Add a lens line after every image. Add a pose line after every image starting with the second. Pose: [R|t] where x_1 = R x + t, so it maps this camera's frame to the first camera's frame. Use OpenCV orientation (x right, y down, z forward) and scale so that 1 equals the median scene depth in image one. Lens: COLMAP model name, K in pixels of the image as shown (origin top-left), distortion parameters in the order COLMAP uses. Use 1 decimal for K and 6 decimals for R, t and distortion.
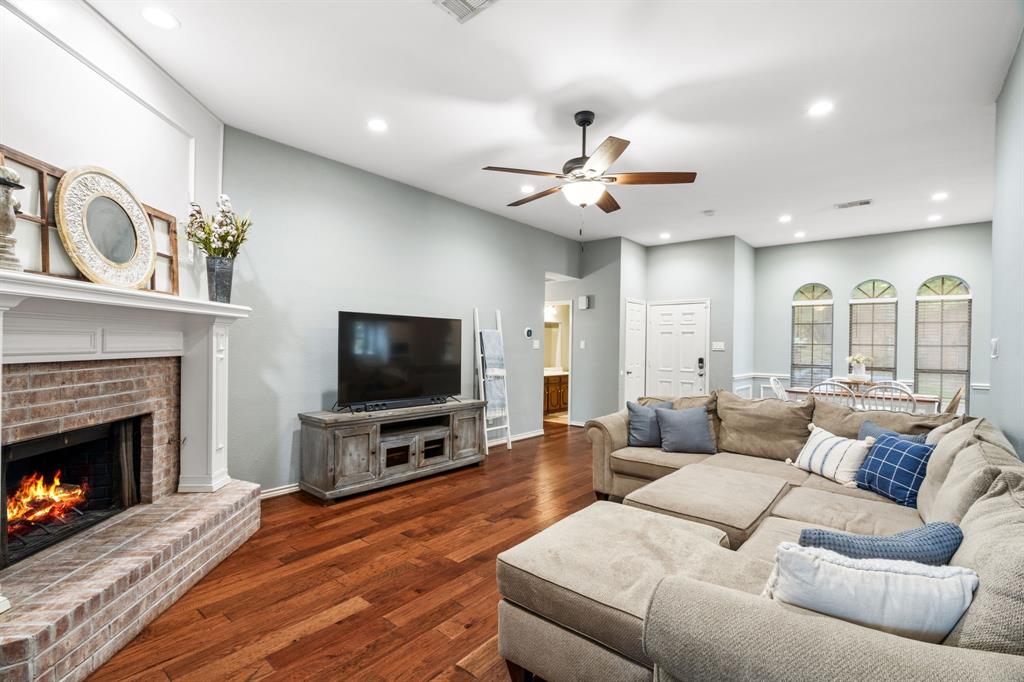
lens RADIAL K [[484.5, 0, 509.9], [0, 484.5, 342.7], [0, 0, 1]] dist [0.000035, 0.000274]
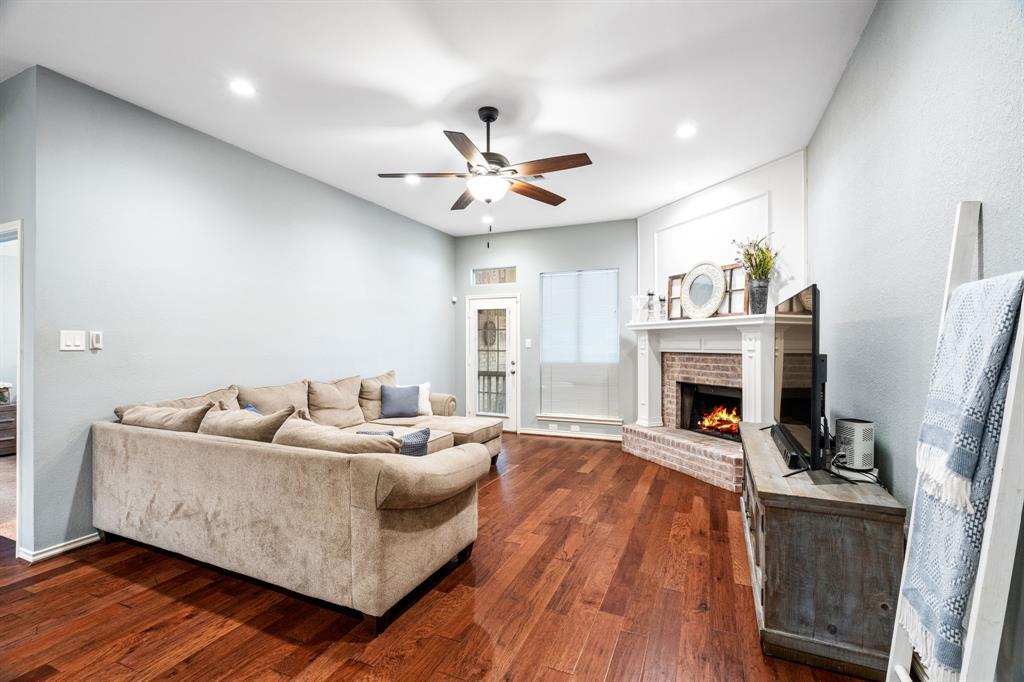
lens RADIAL K [[484.5, 0, 509.9], [0, 484.5, 342.7], [0, 0, 1]] dist [0.000035, 0.000274]
pose [[-0.958523, -0.013768, -0.284681, 0.504943], [-0.012893, 0.999905, -0.004950, 0.011892], [0.284722, -0.001074, -0.958609, 2.555444]]
